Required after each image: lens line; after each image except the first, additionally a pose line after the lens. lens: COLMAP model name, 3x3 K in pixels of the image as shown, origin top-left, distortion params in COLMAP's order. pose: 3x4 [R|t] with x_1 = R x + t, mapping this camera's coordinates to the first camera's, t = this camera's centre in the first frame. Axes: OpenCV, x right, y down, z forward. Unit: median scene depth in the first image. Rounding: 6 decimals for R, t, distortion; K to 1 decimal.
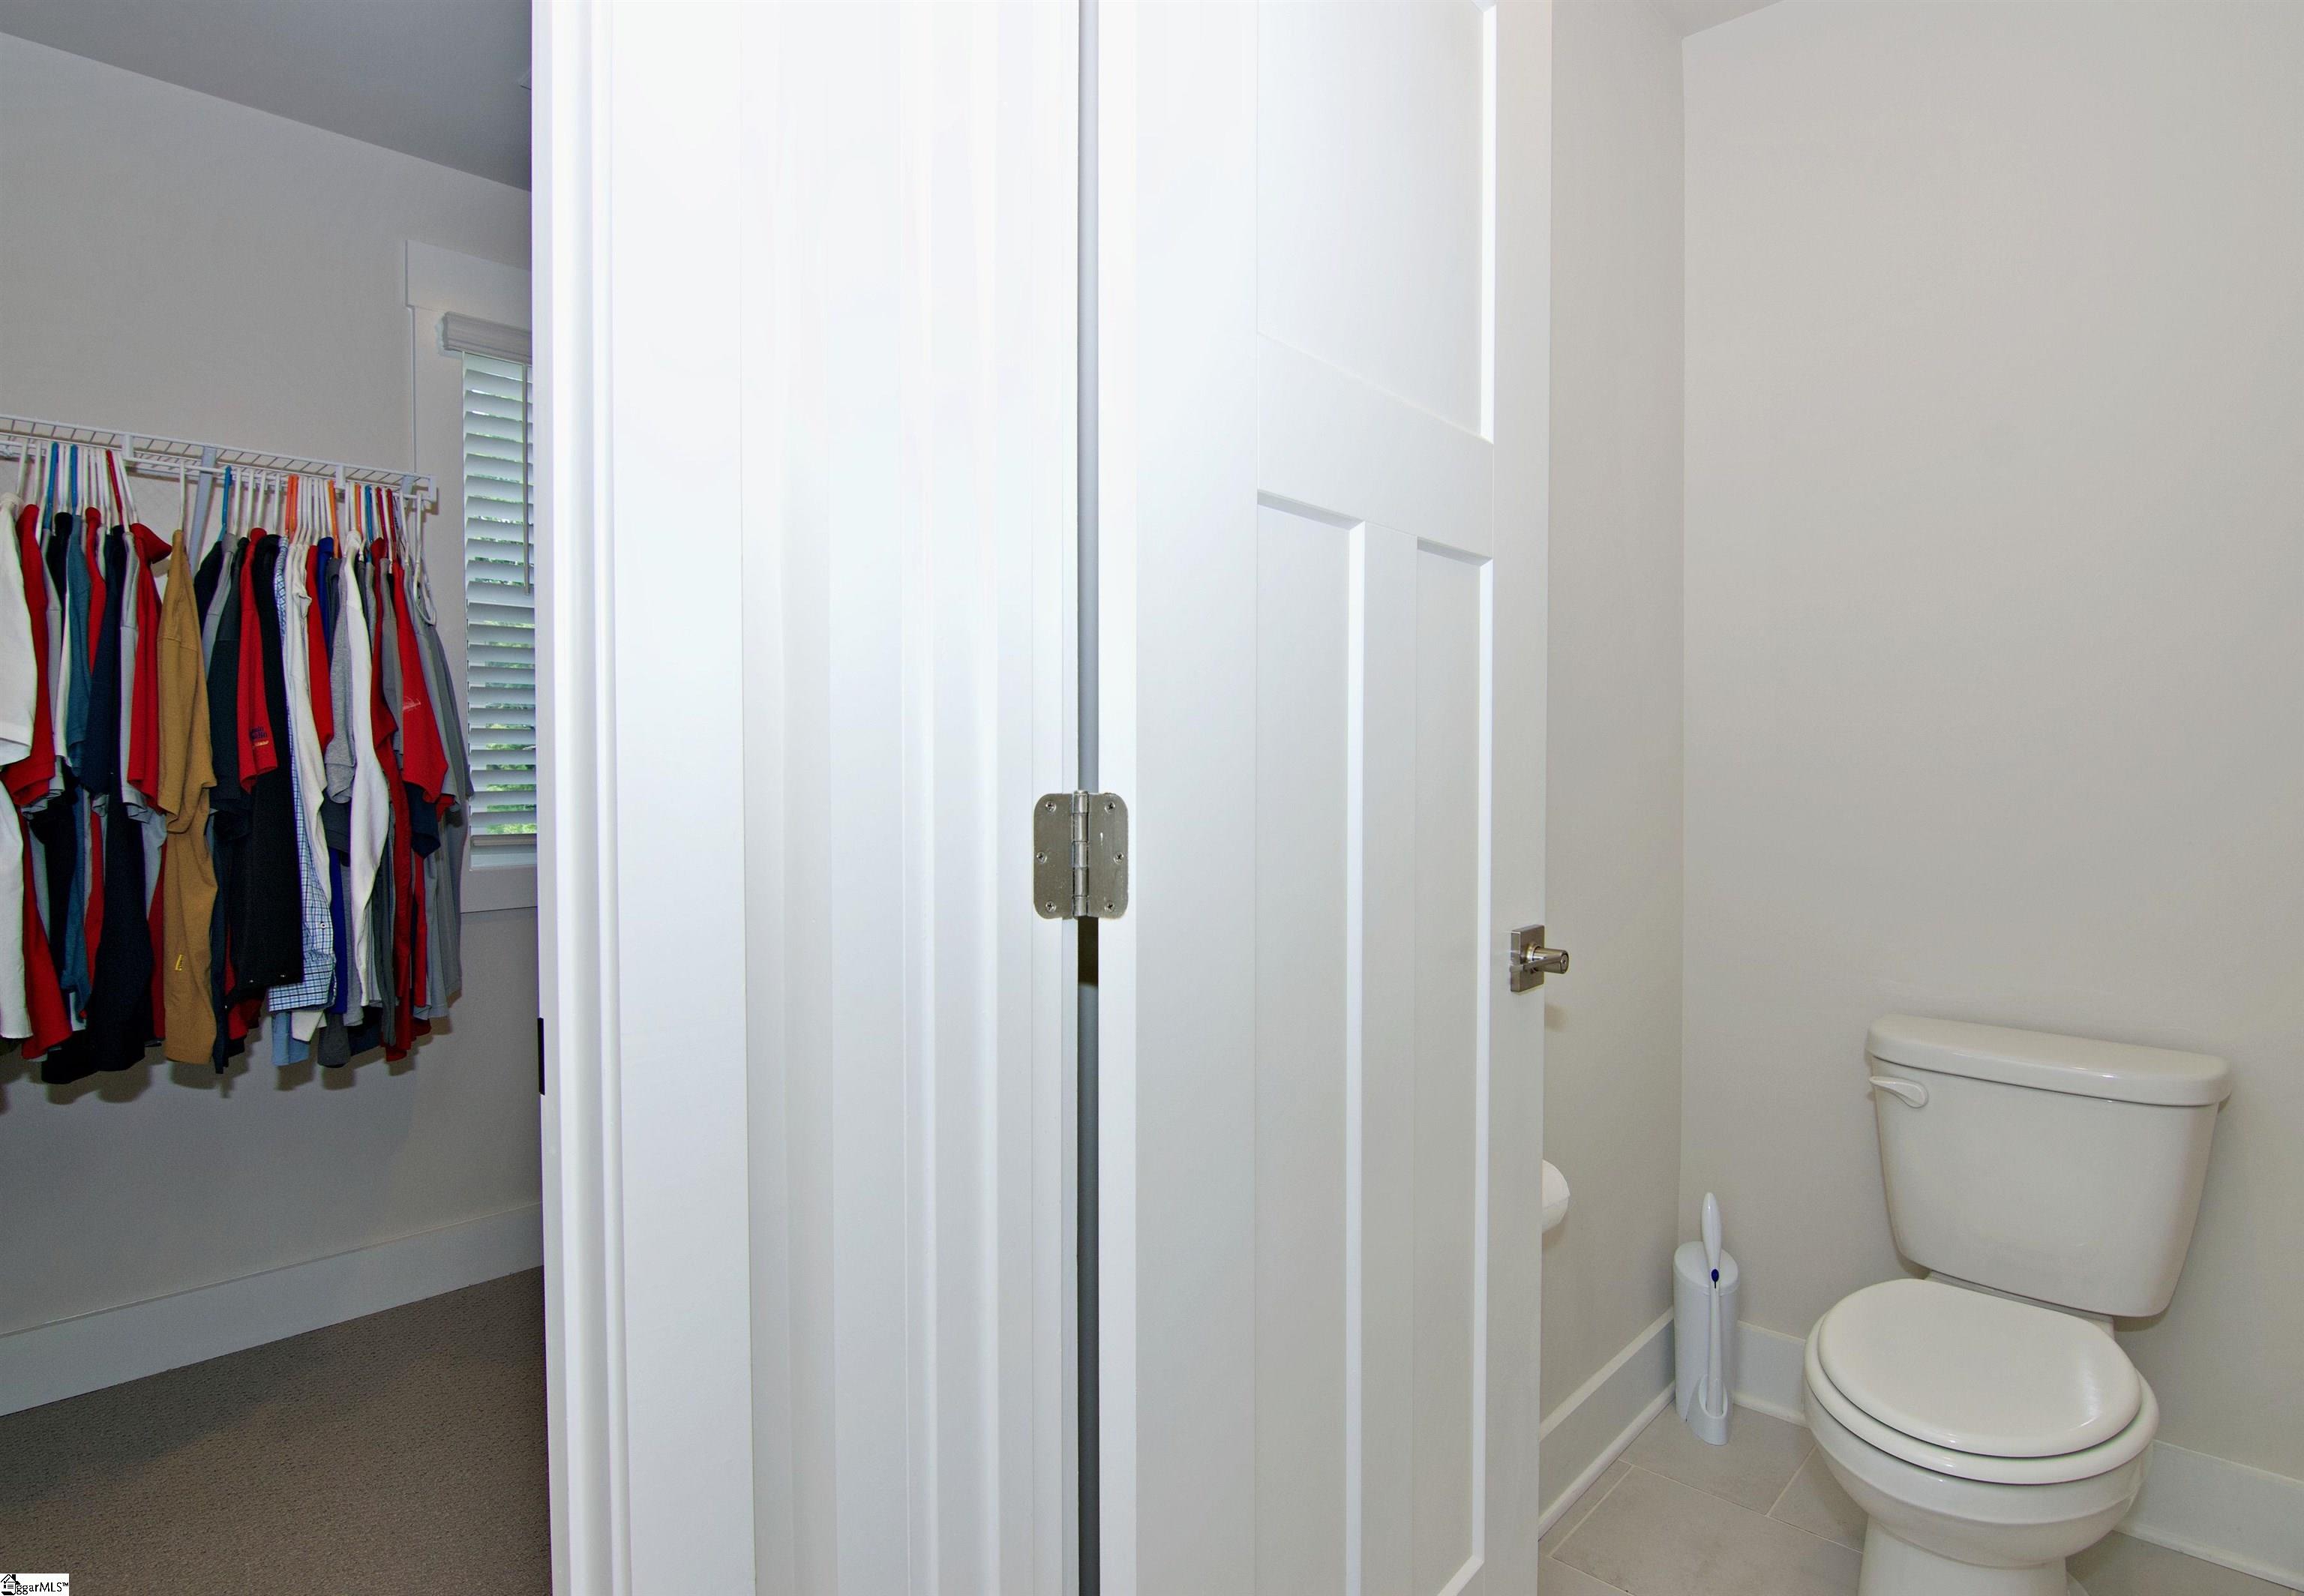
lens RADIAL K [[1179.9, 0, 1152.0], [0, 1179.9, 798.0], [0, 0, 1]] dist [-0.031689, -0.000384]
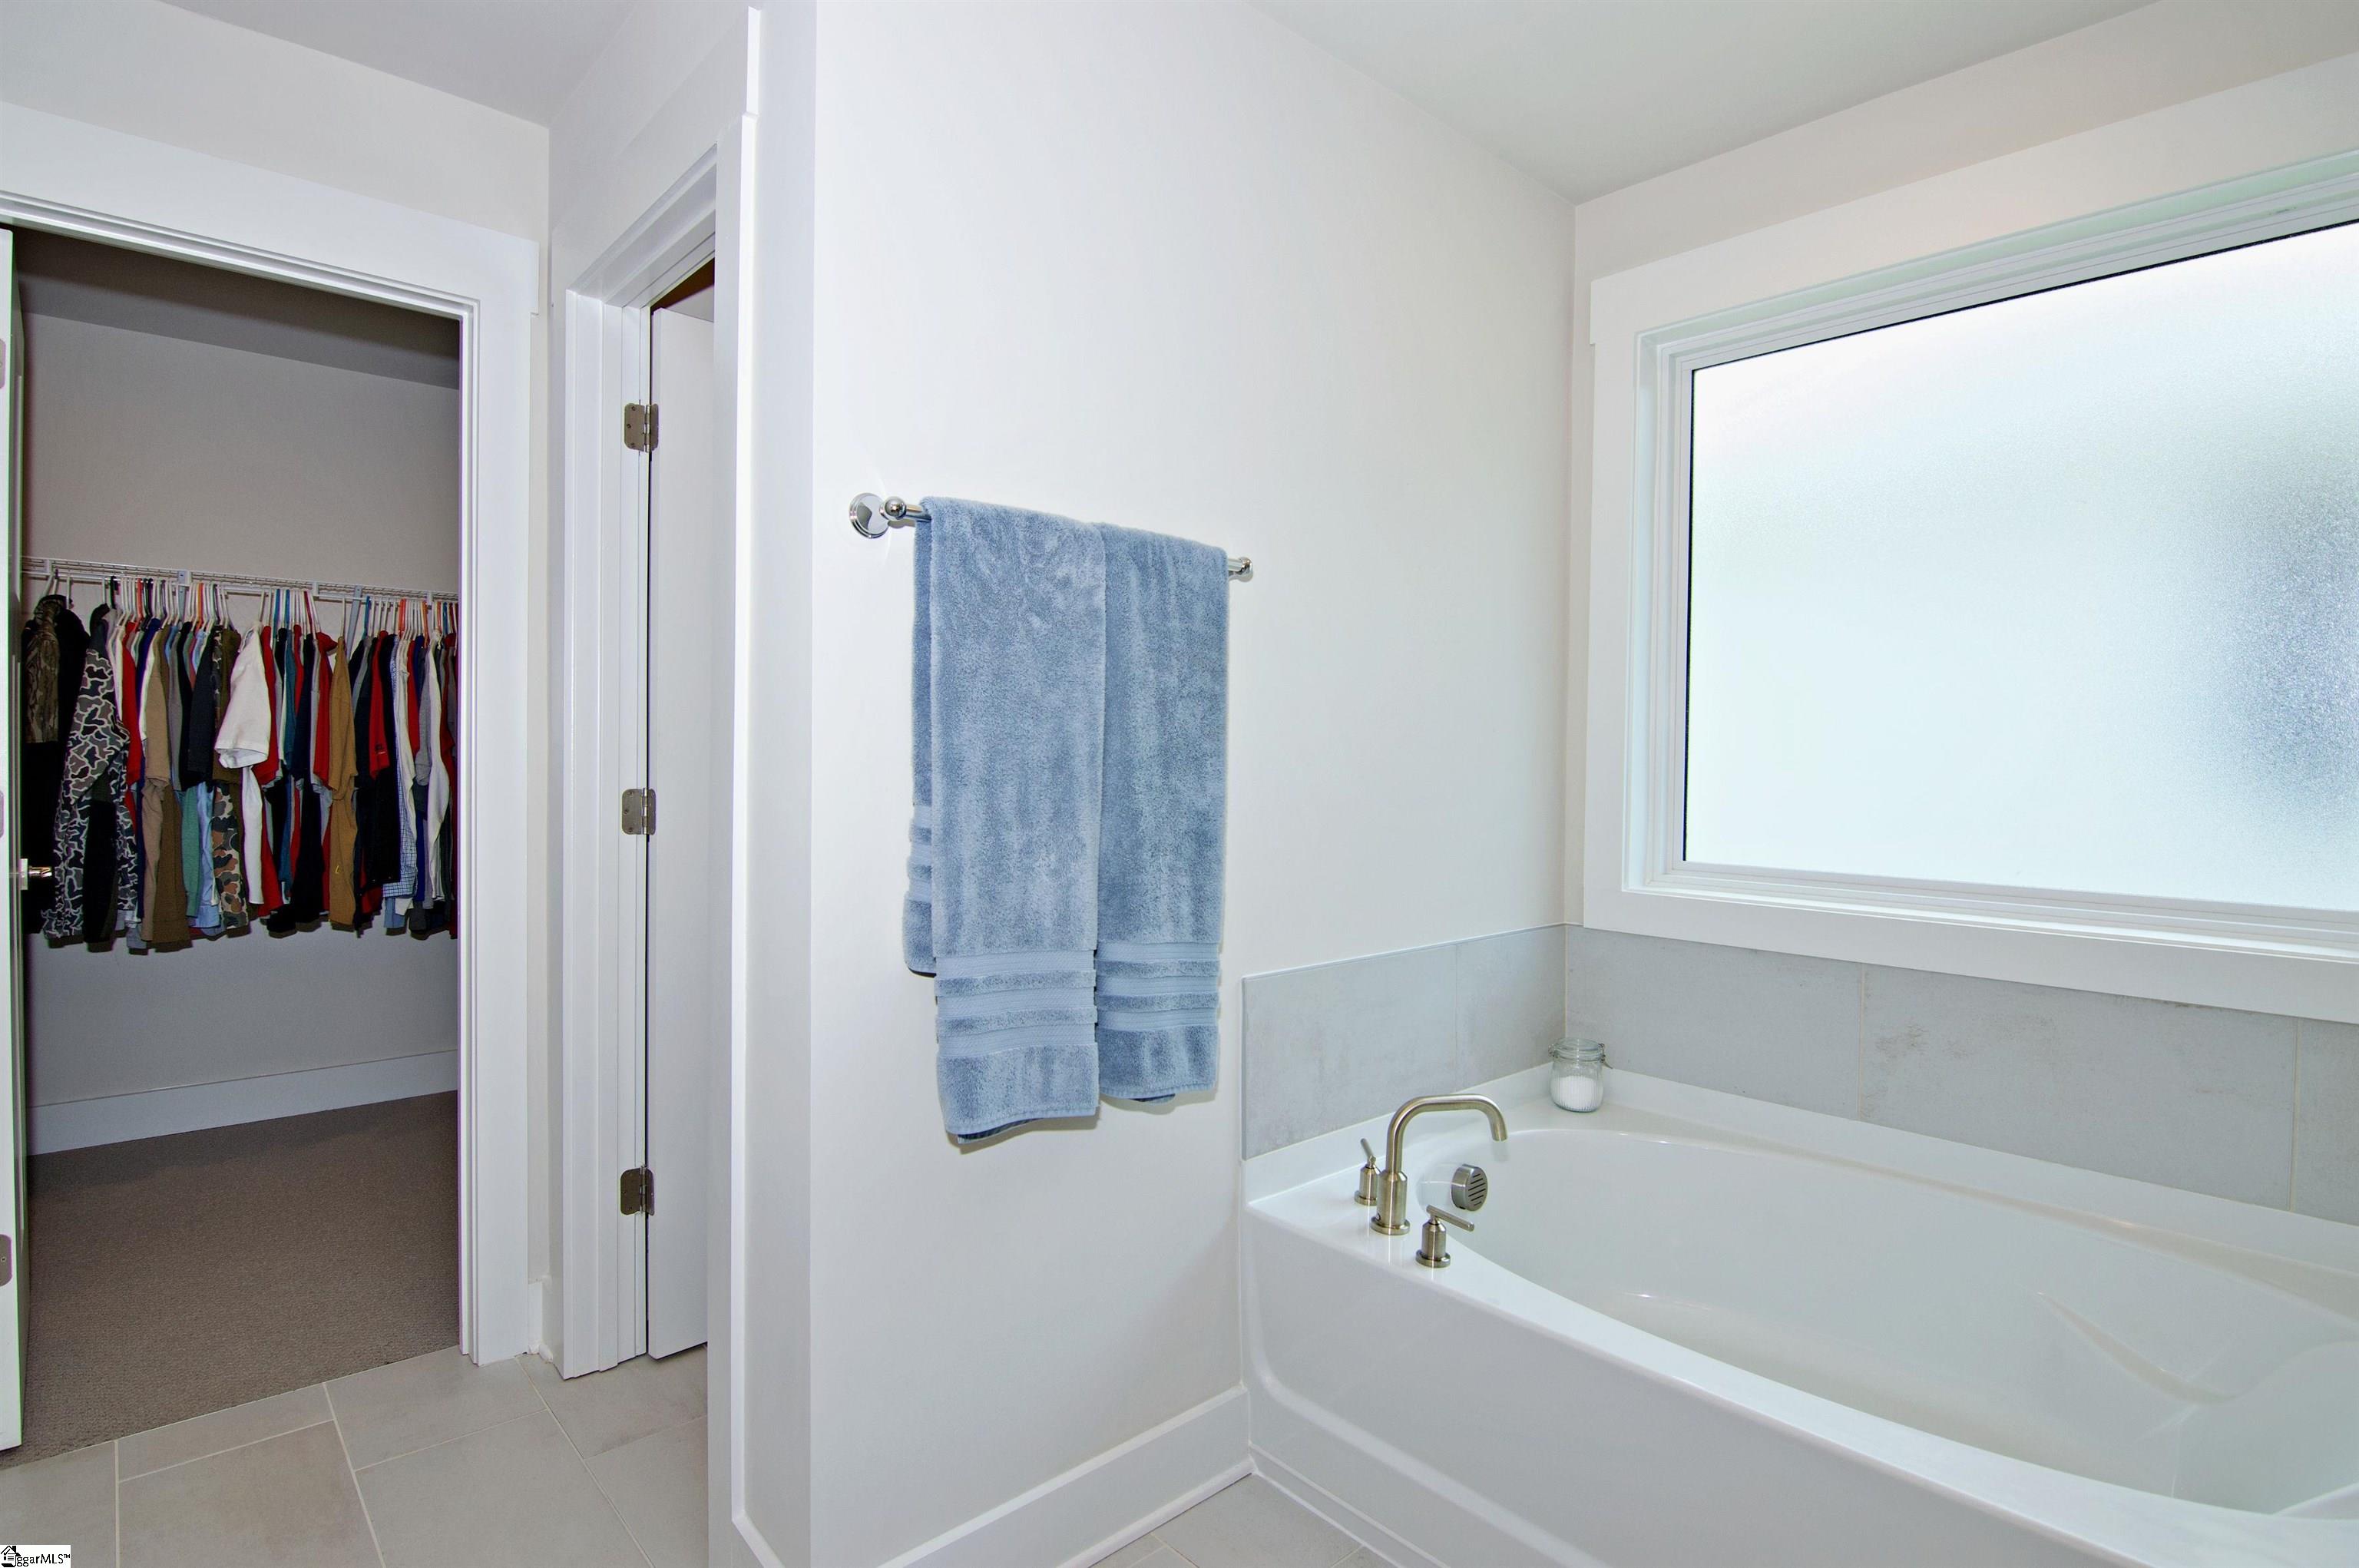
lens RADIAL K [[1186.9, 0, 1179.5], [0, 1186.9, 784.0], [0, 0, 1]] dist [-0.037197, -0.000220]
pose [[0.996905, 0.016567, -0.076850, 0.647038], [-0.016755, 0.999858, -0.001808, -0.014988], [0.076809, 0.003090, 0.997041, -0.761792]]
